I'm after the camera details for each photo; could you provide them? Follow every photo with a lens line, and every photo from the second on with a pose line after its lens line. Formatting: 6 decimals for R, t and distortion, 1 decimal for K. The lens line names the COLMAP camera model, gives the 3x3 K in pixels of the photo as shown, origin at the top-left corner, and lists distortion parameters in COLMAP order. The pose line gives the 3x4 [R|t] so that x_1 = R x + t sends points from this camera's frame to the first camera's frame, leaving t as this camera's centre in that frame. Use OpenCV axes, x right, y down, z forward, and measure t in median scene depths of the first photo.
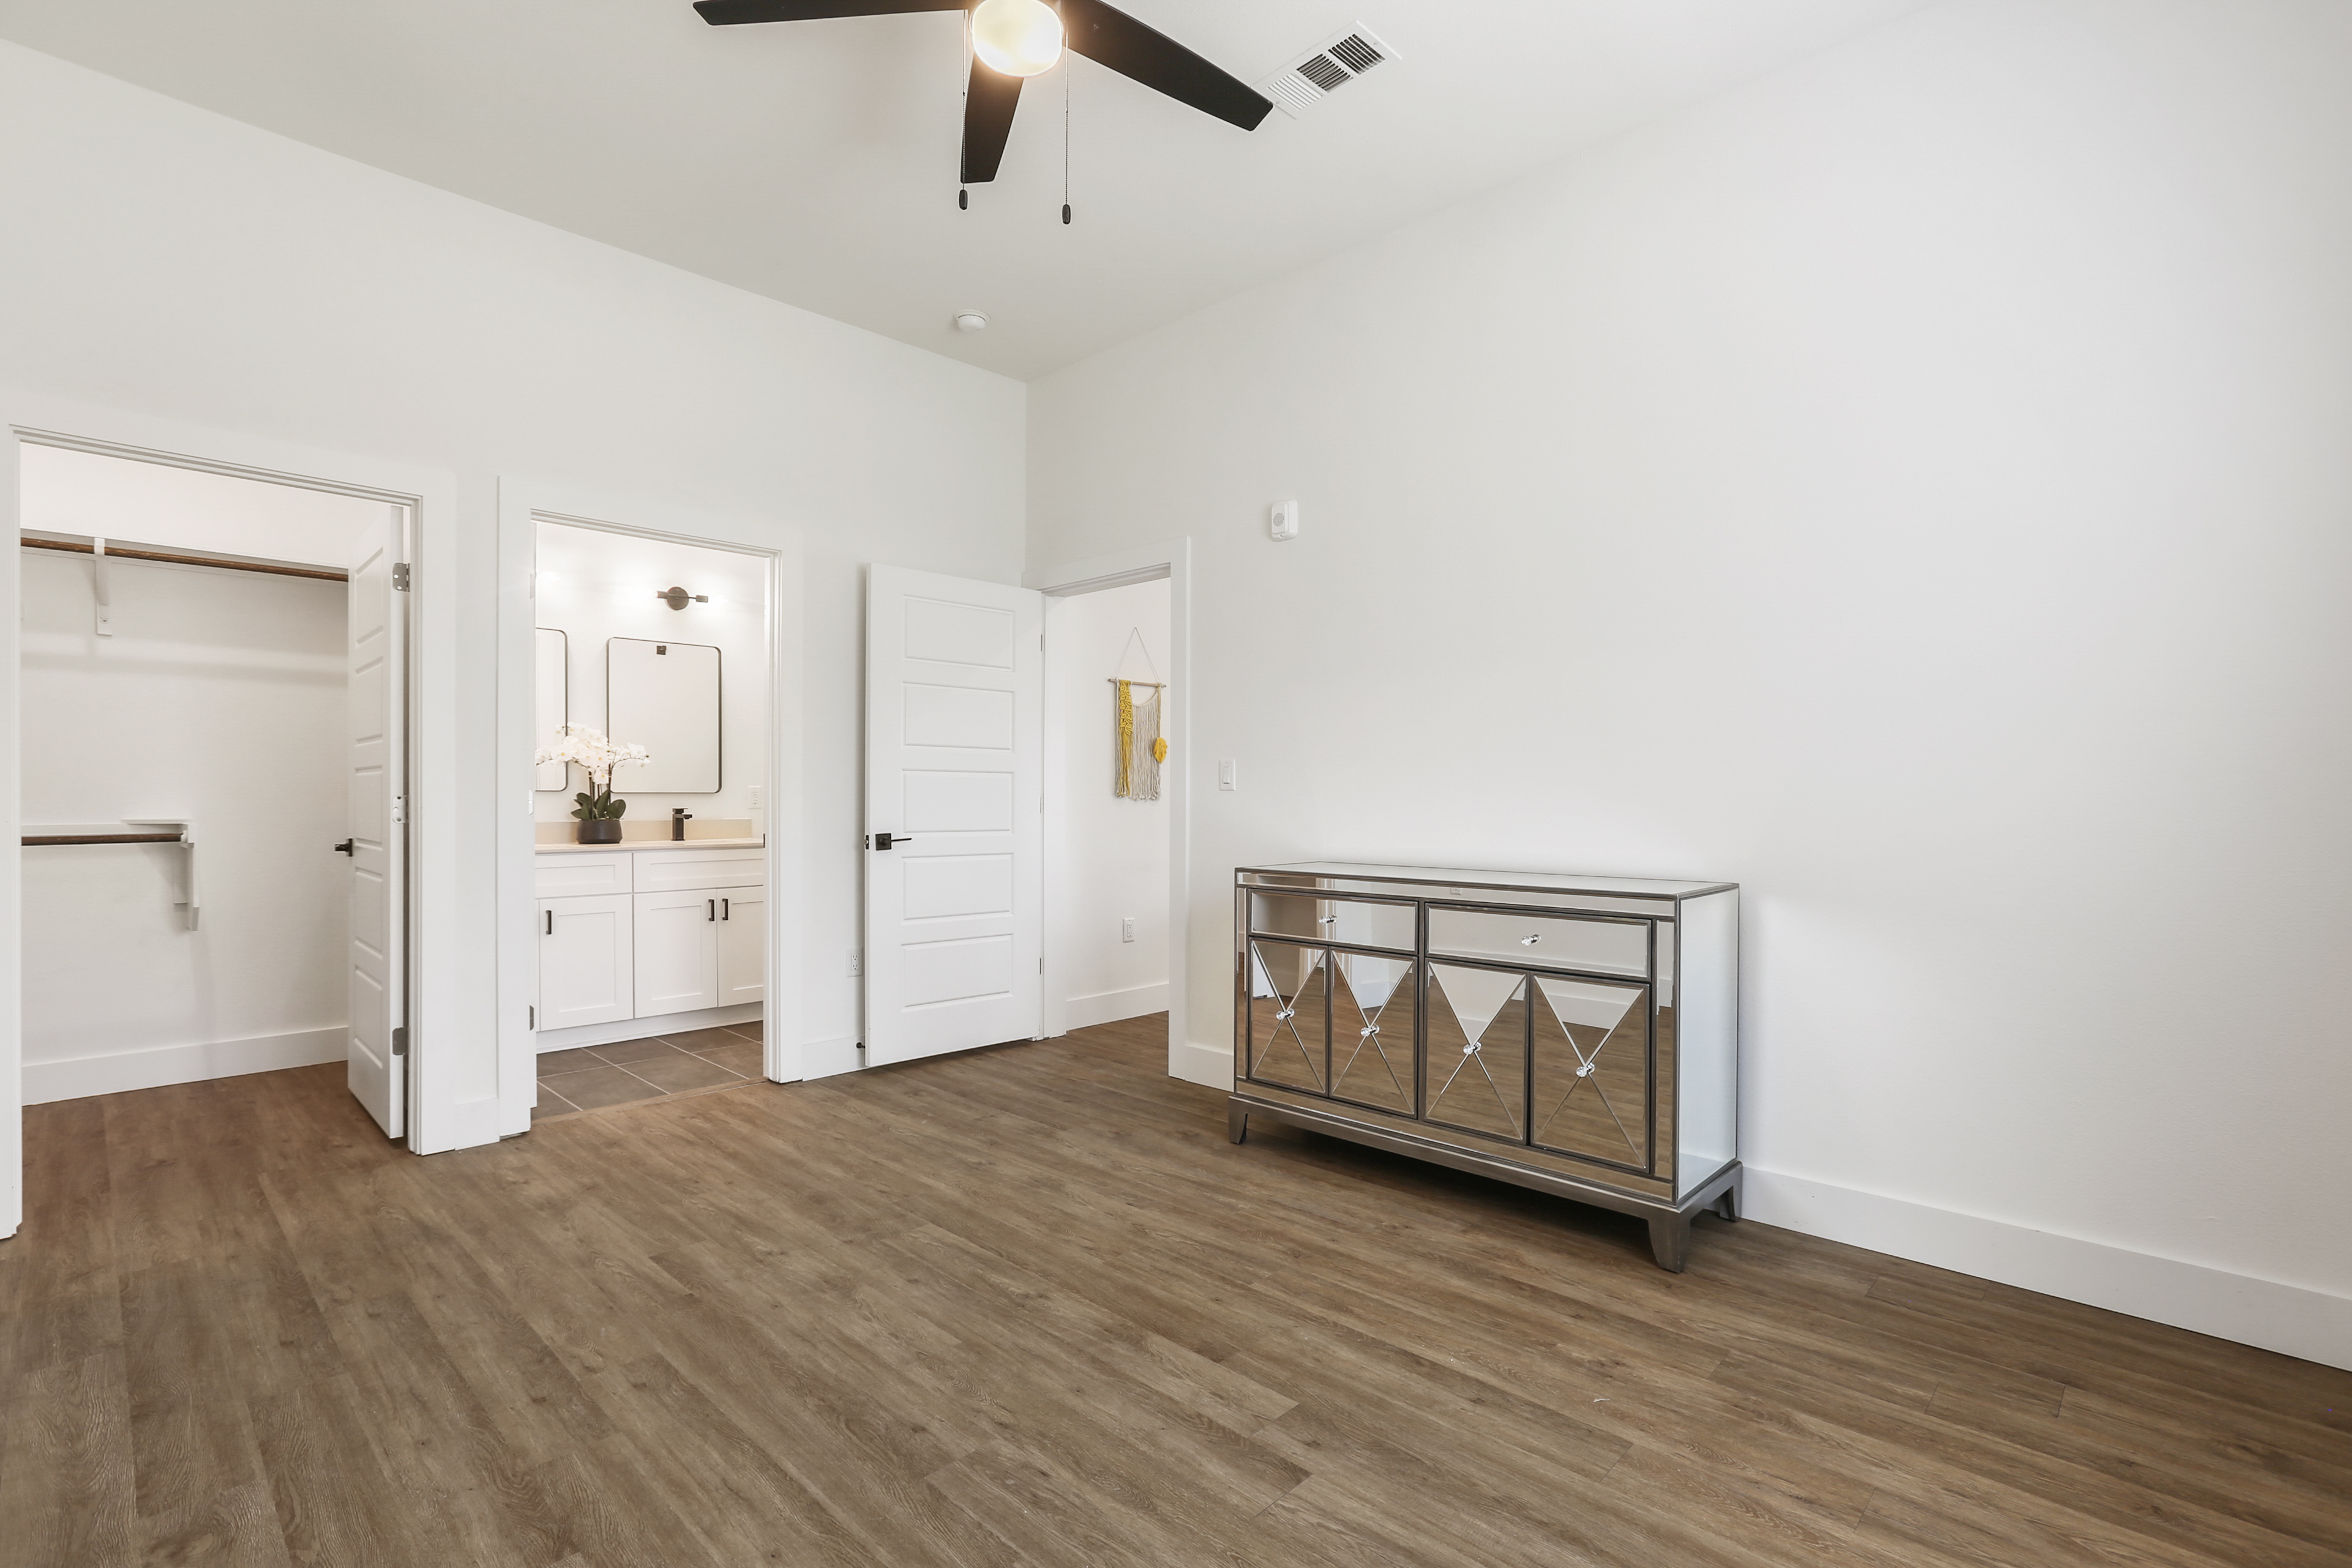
lens RADIAL K [[1087.3, 0, 1171.0], [0, 1087.3, 807.5], [0, 0, 1]] dist [-0.037483, 0.018386]
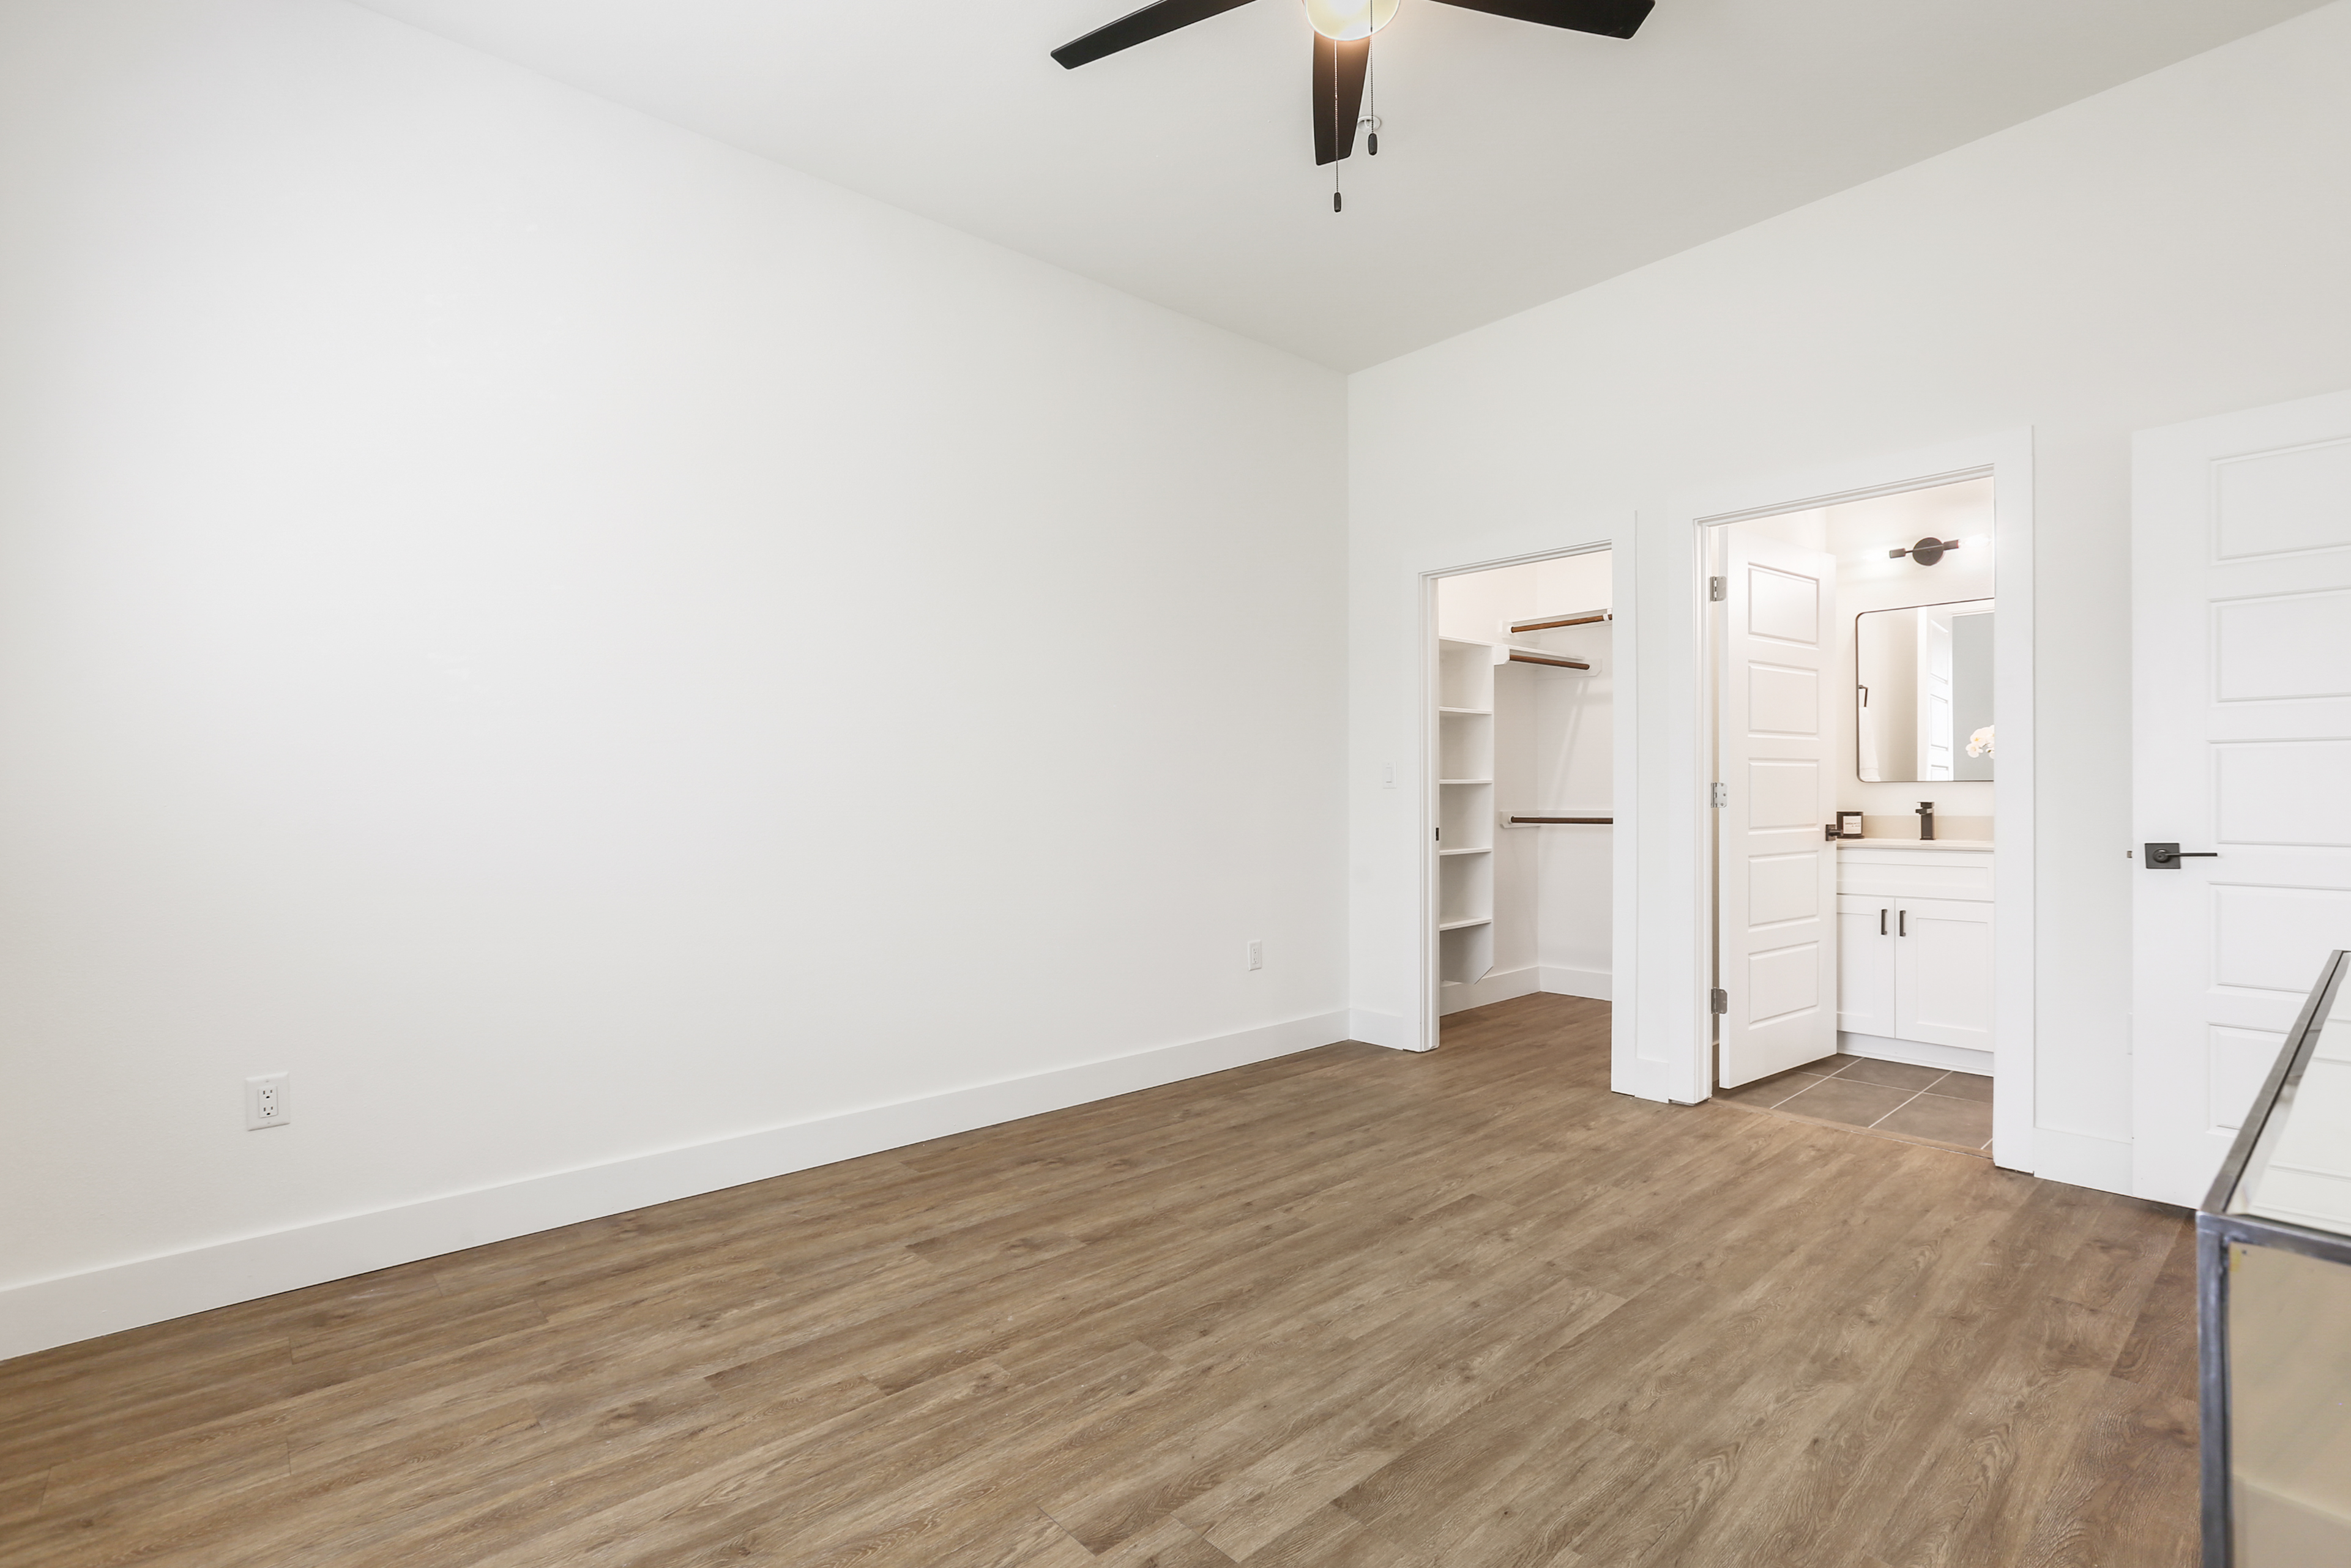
lens RADIAL K [[1090.0, 0, 1175.6], [0, 1090.0, 784.9], [0, 0, 1]] dist [-0.039537, 0.020523]
pose [[-0.077456, -0.009237, -0.996953, 0.658941], [-0.000383, 0.999957, -0.009235, -0.007238], [0.996996, -0.000333, -0.077456, 0.732733]]
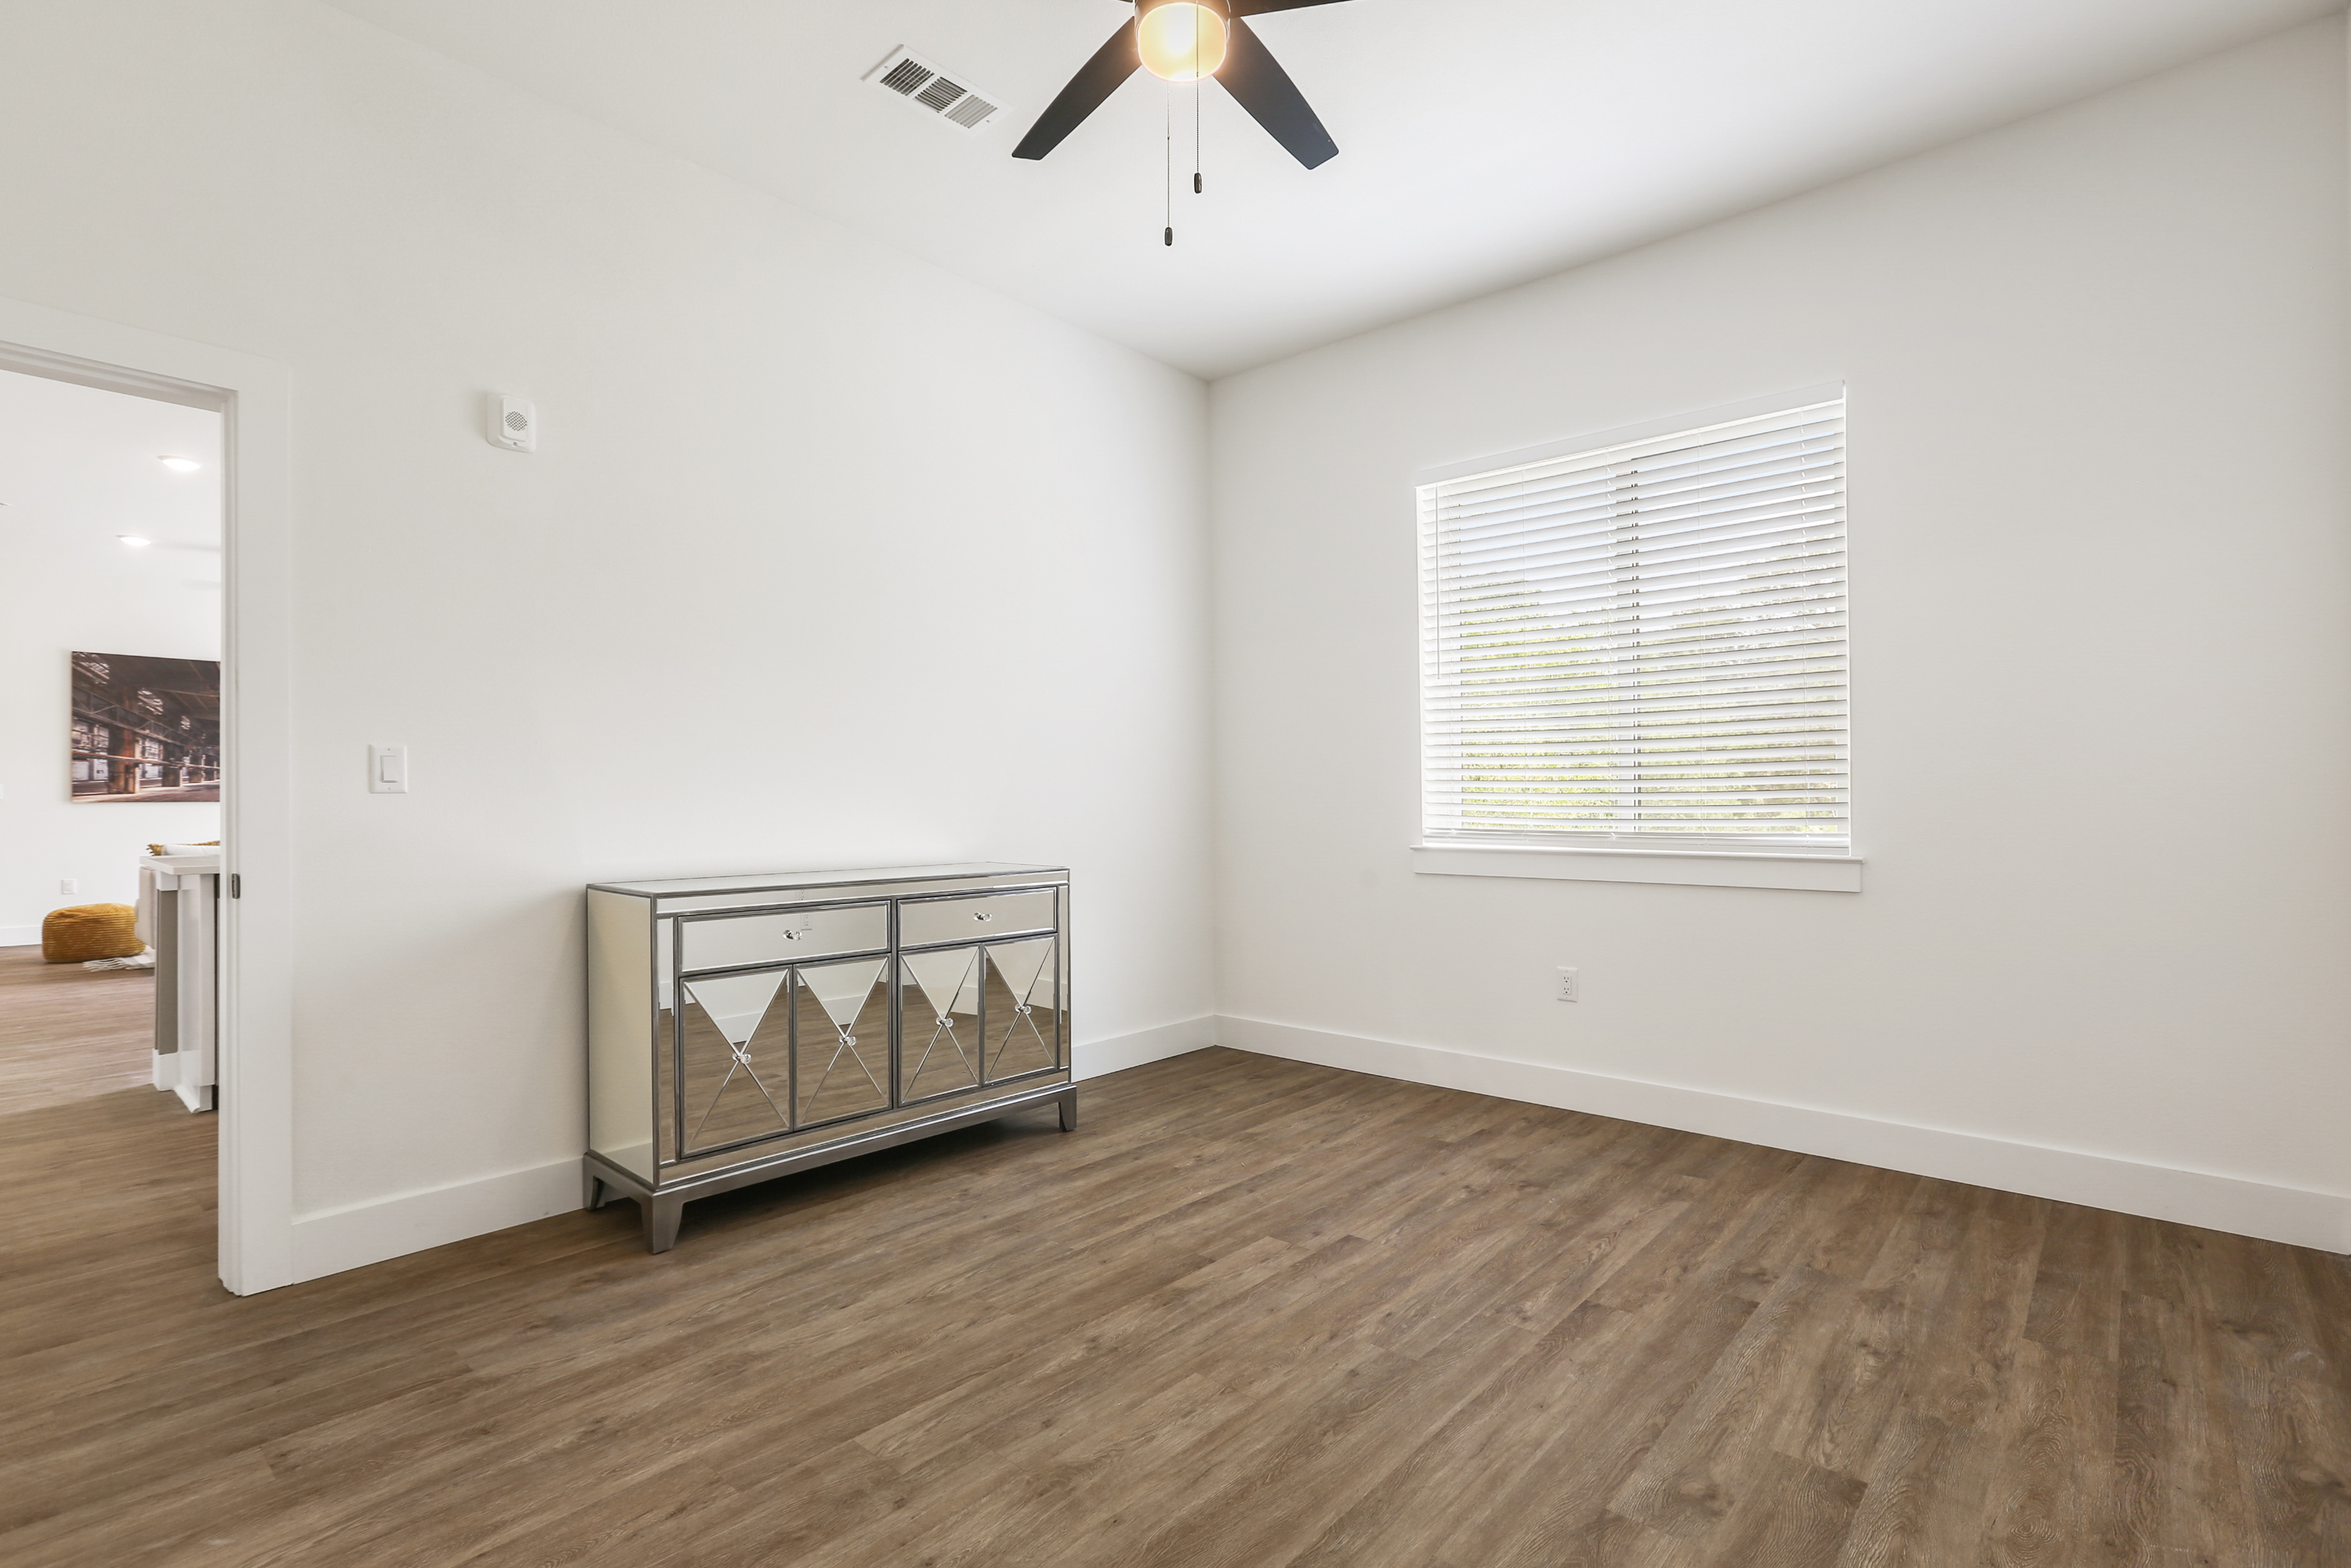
lens RADIAL K [[1108.2, 0, 1186.6], [0, 1108.2, 792.5], [0, 0, 1]] dist [-0.038565, 0.017543]
pose [[-0.051154, 0.003597, 0.998684, -0.934619], [0.013336, 0.999907, -0.002918, -0.011066], [-0.998602, 0.013169, -0.051197, 0.843727]]
